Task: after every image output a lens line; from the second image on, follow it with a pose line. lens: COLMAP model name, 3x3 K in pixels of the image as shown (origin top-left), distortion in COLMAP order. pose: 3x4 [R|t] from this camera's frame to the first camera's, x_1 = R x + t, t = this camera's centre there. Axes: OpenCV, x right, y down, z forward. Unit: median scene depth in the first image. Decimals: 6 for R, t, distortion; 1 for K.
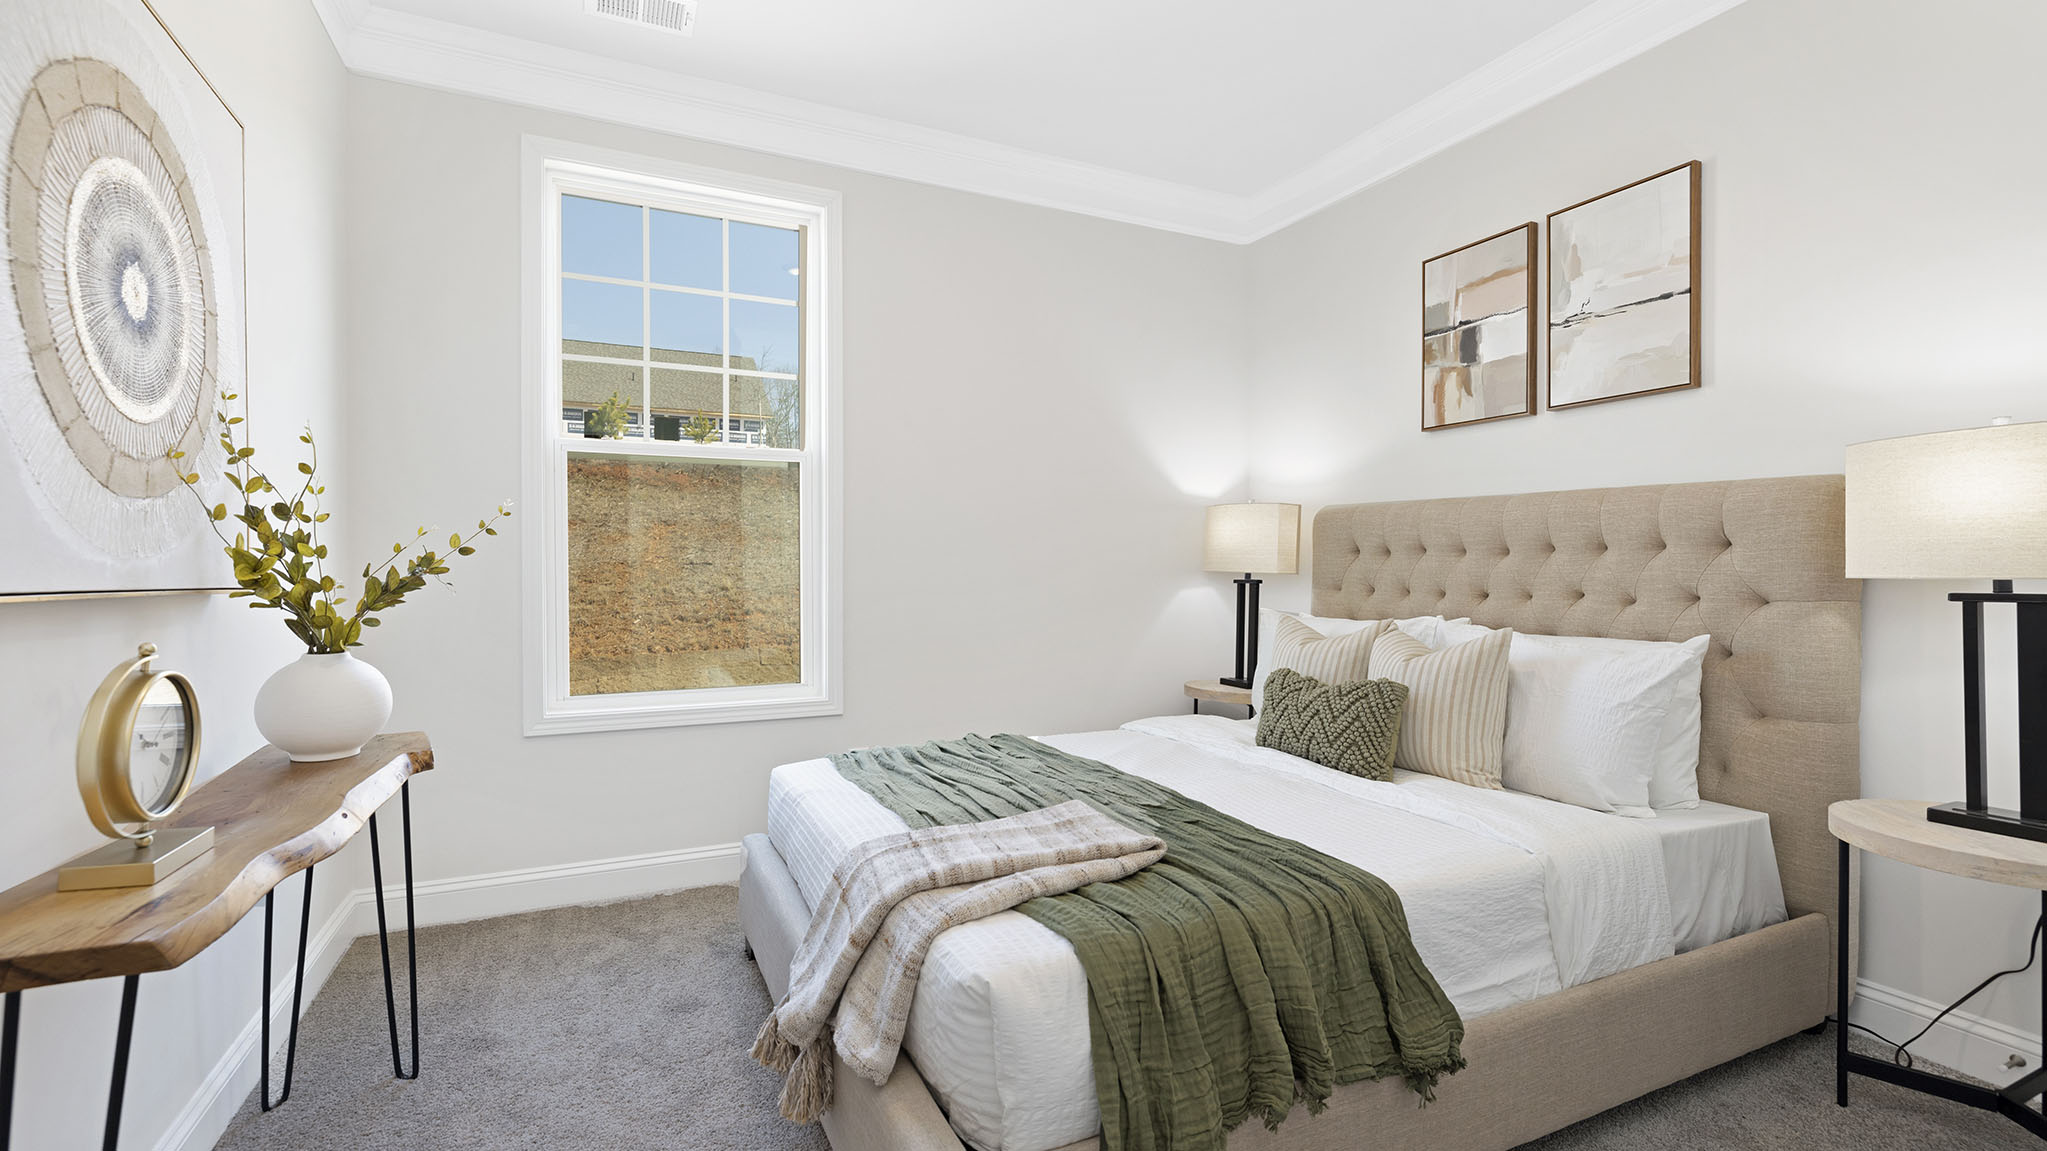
lens RADIAL K [[877.8, 0, 1032.8], [0, 877.8, 577.2], [0, 0, 1]] dist [0.005136, -0.001526]
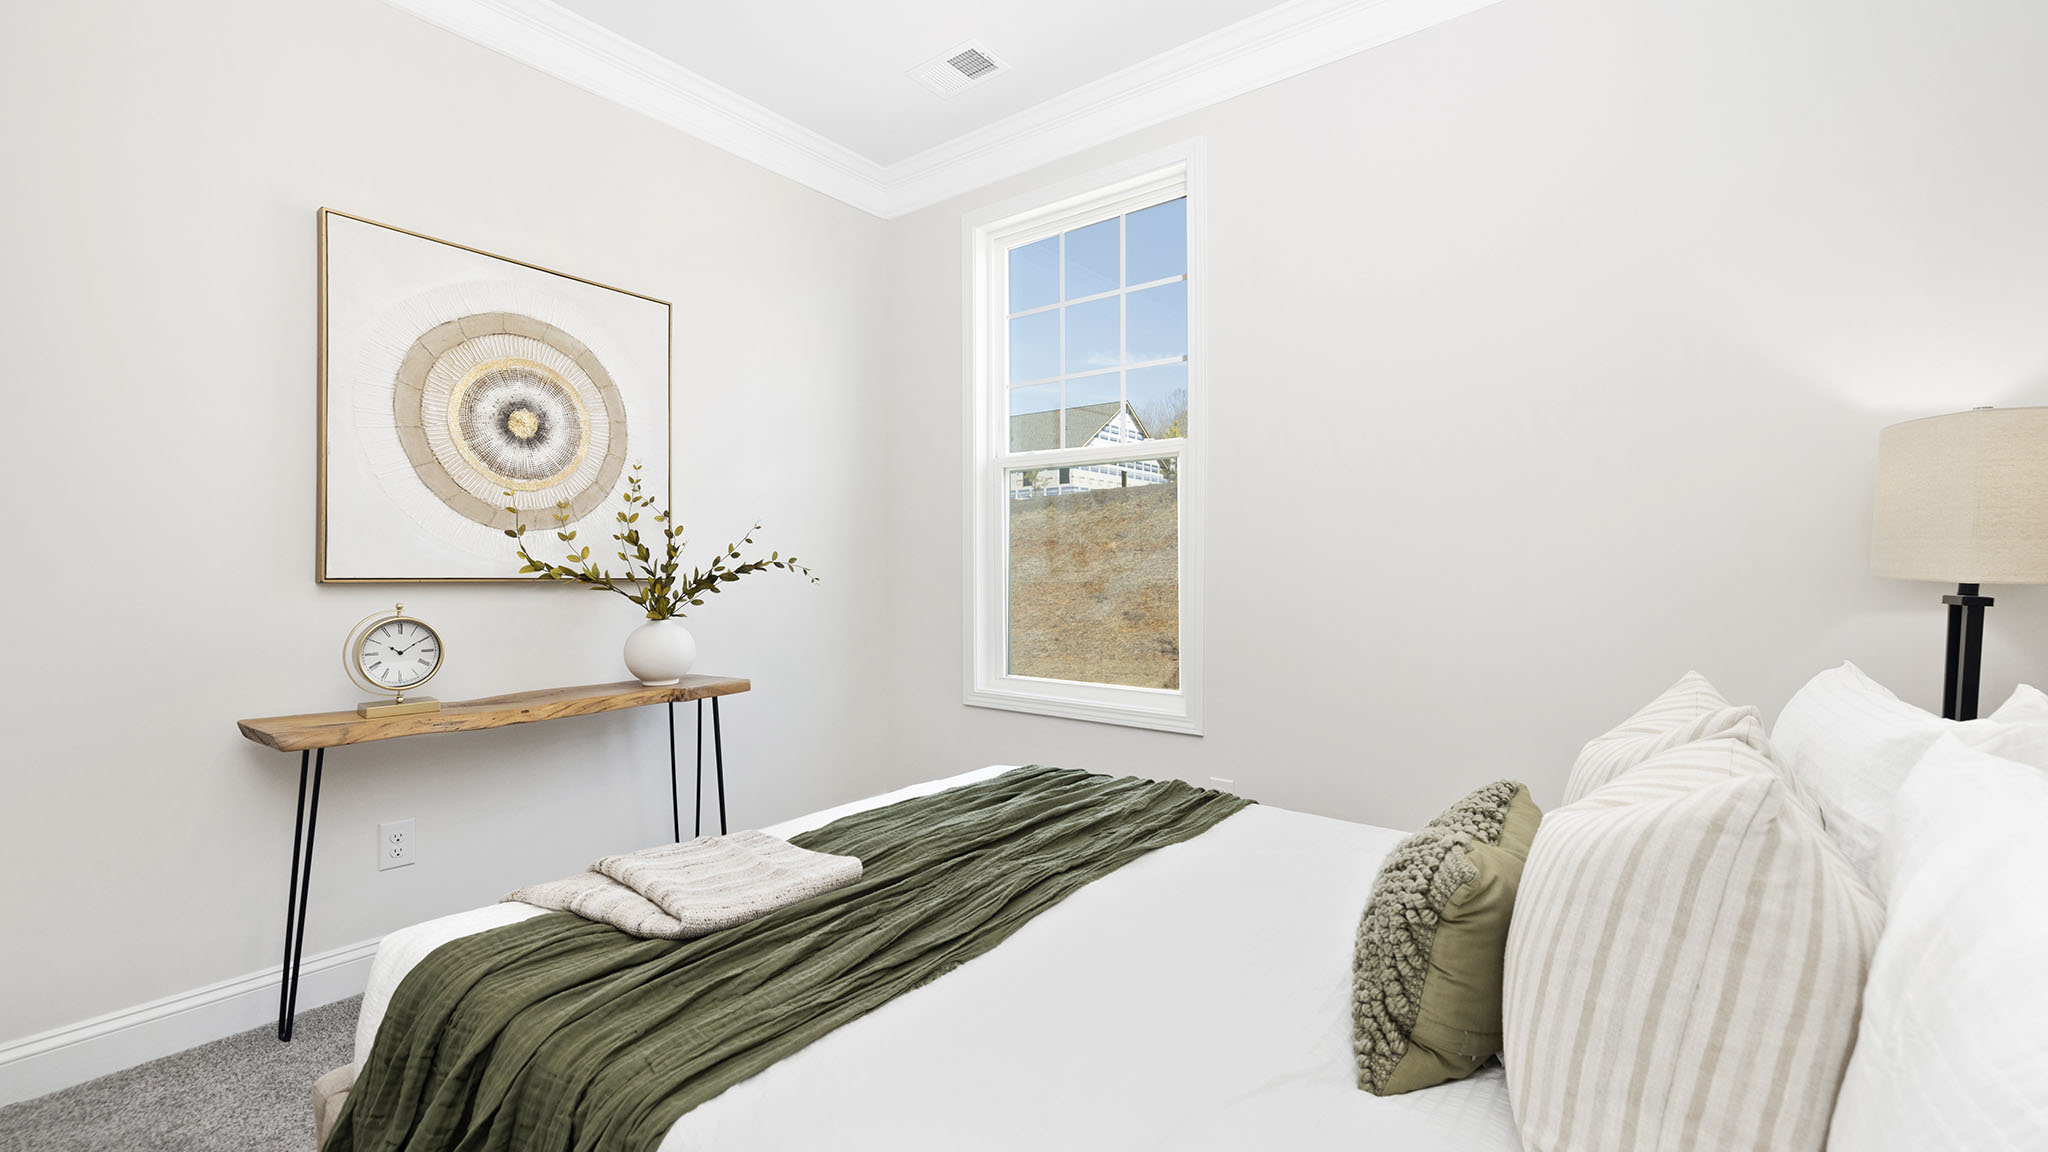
lens RADIAL K [[878.2, 0, 1030.4], [0, 878.2, 572.9], [0, 0, 1]] dist [0.005136, -0.001526]
pose [[0.454490, 0.009987, -0.890696, 0.753330], [-0.010548, 0.999927, 0.005829, -0.012725], [0.890689, 0.006746, 0.454563, 0.698553]]
